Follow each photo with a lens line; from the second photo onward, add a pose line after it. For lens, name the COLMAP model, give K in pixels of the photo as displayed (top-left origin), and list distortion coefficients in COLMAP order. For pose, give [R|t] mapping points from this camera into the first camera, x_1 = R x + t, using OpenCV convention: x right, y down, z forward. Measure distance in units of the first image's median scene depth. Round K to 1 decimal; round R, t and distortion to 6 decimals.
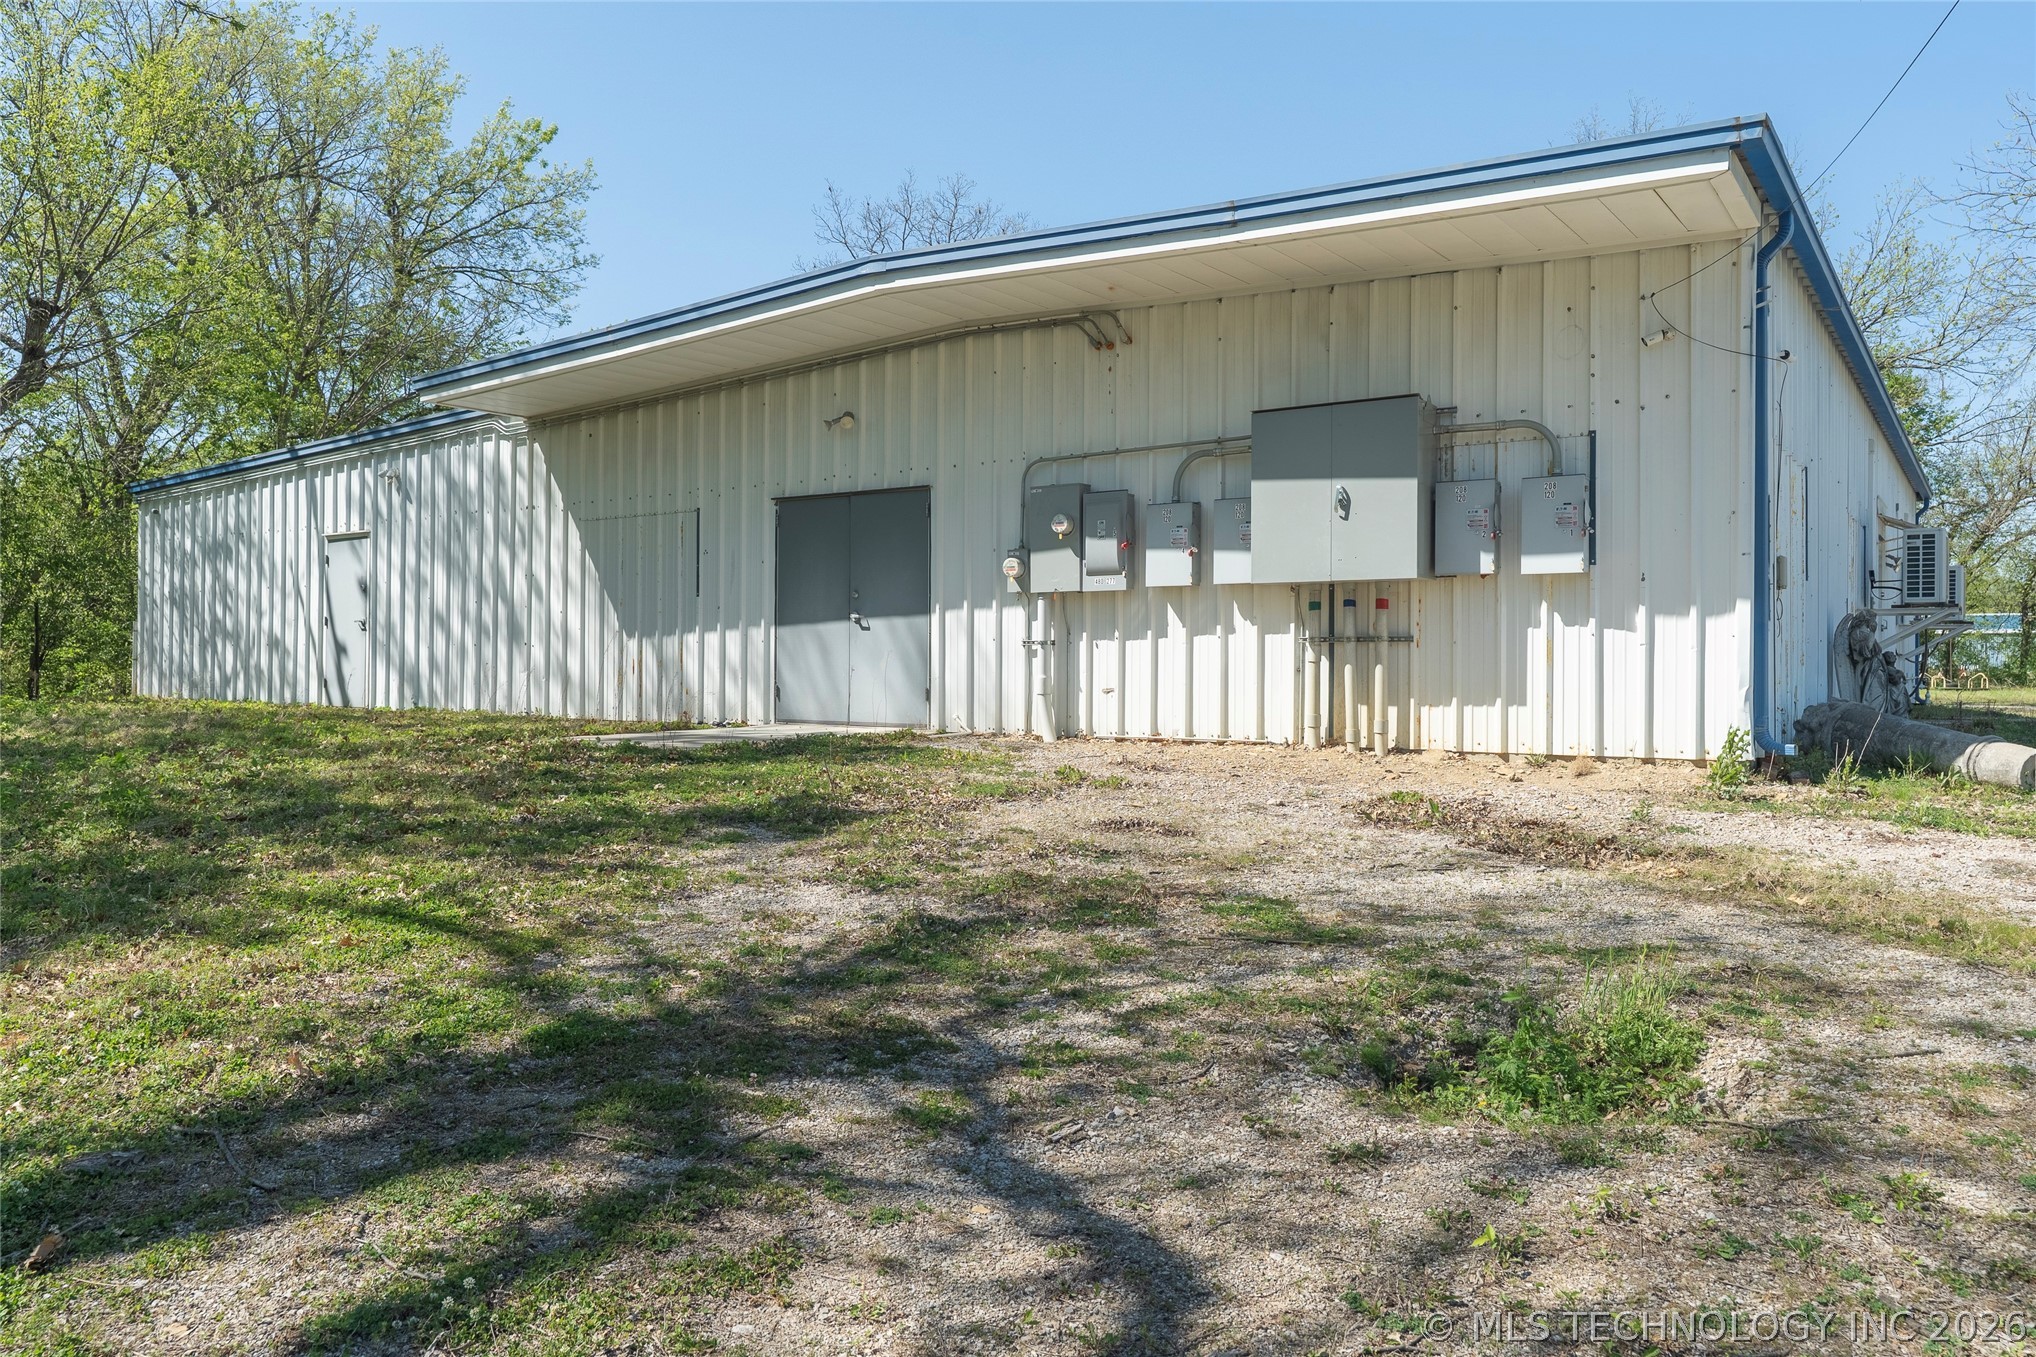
lens RADIAL K [[1440.6, 0, 1018.0], [0, 1440.6, 678.5], [0, 0, 1]] dist [0.002818, 0.001543]
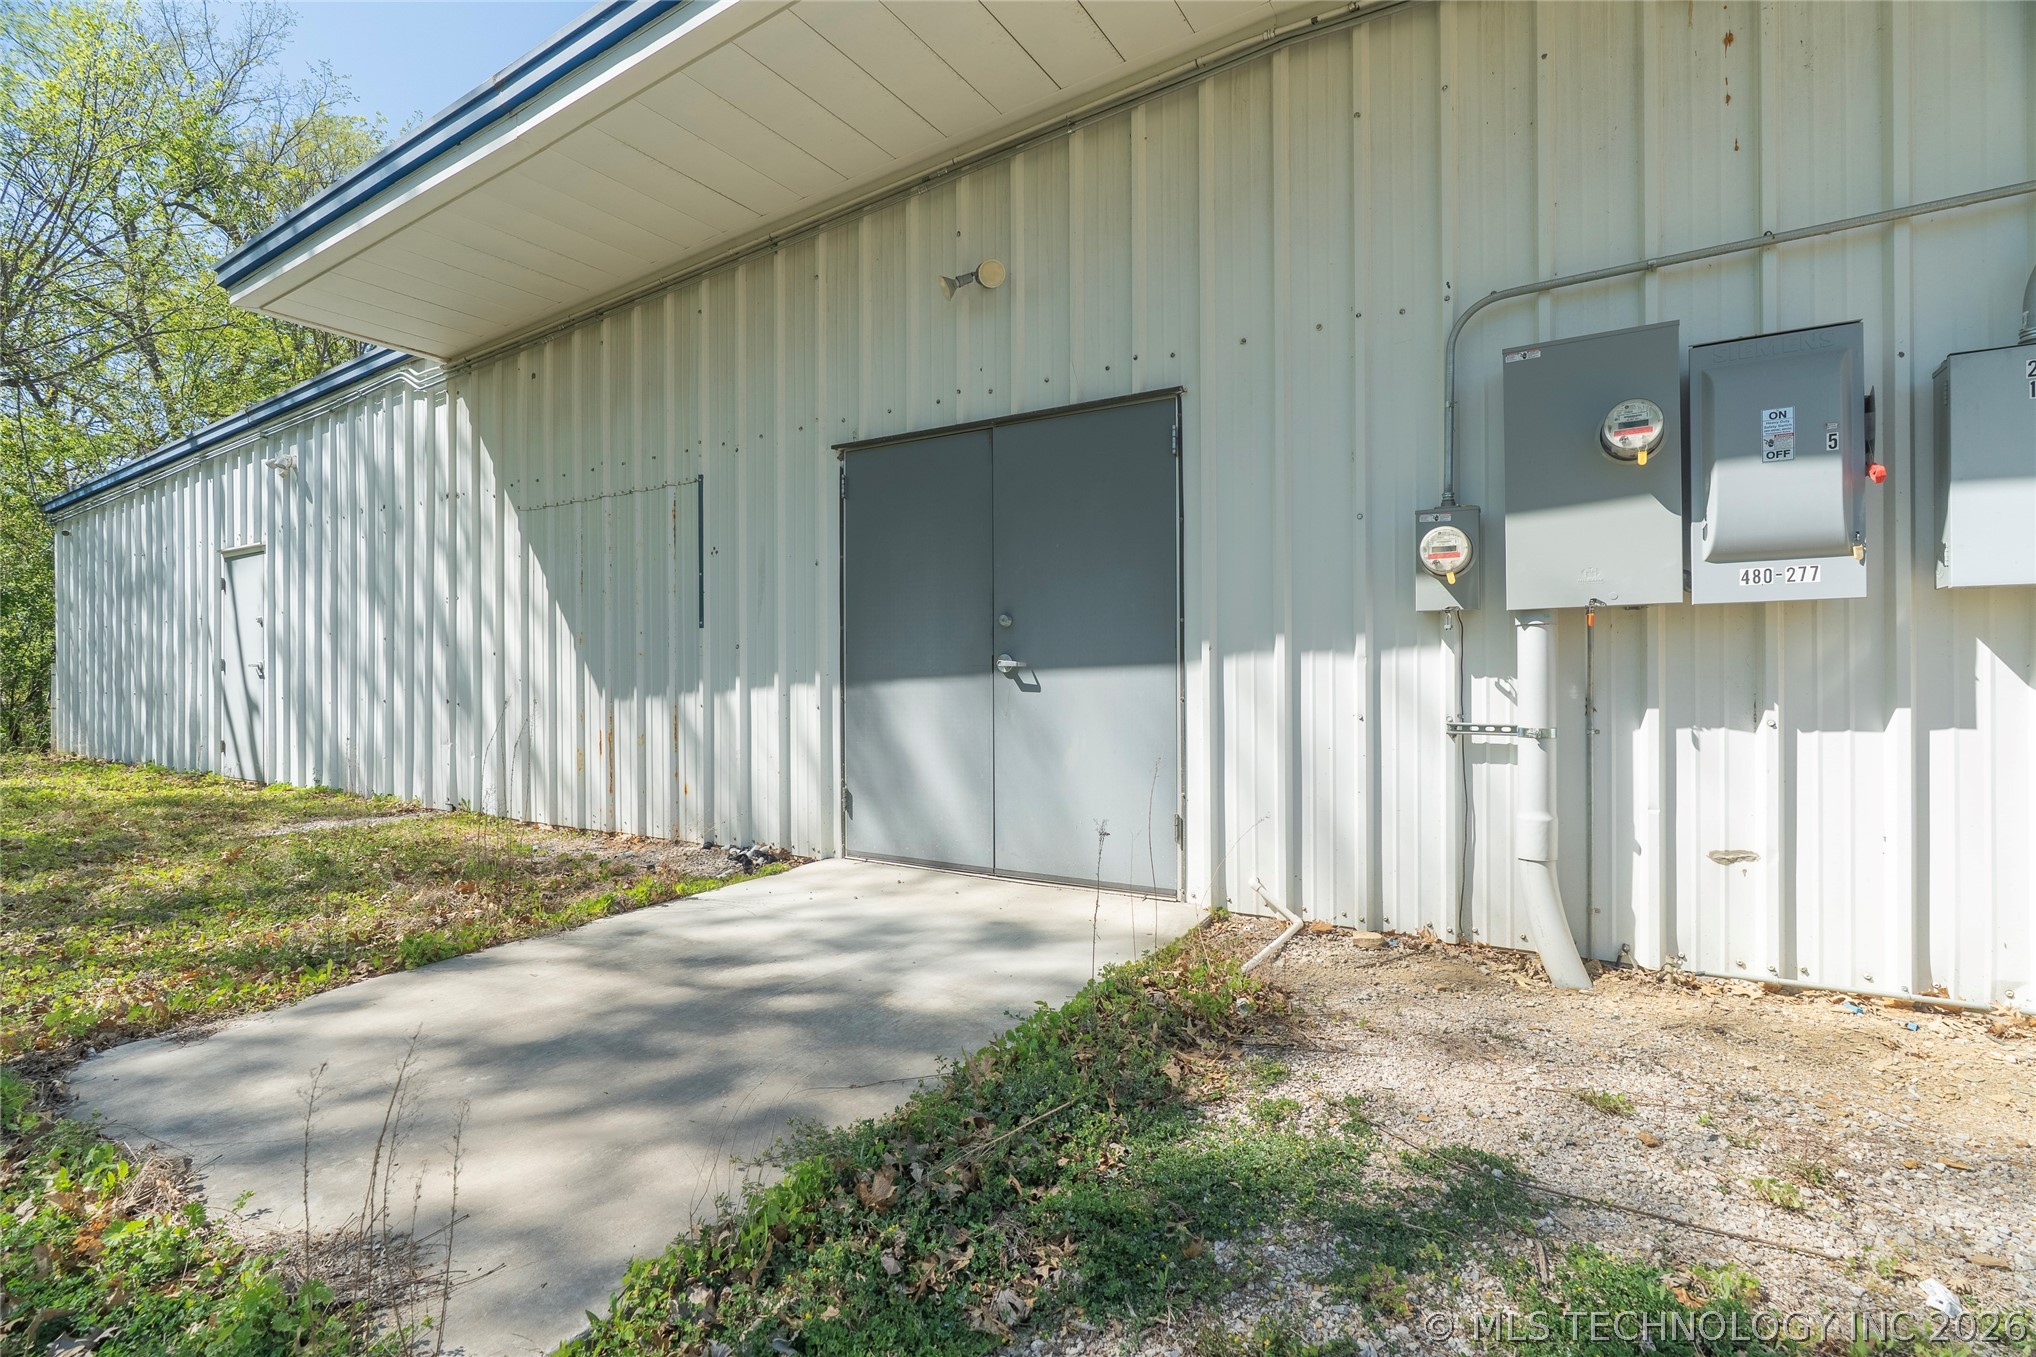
lens RADIAL K [[918.4, 0, 1018.0], [0, 918.4, 678.5], [0, 0, 1]] dist [-0.001392, -0.000112]
pose [[0.997564, -0.010845, 0.068914, -0.107313], [0.010995, 0.999938, -0.001800, -0.030543], [-0.068890, 0.002554, 0.997621, 0.553107]]
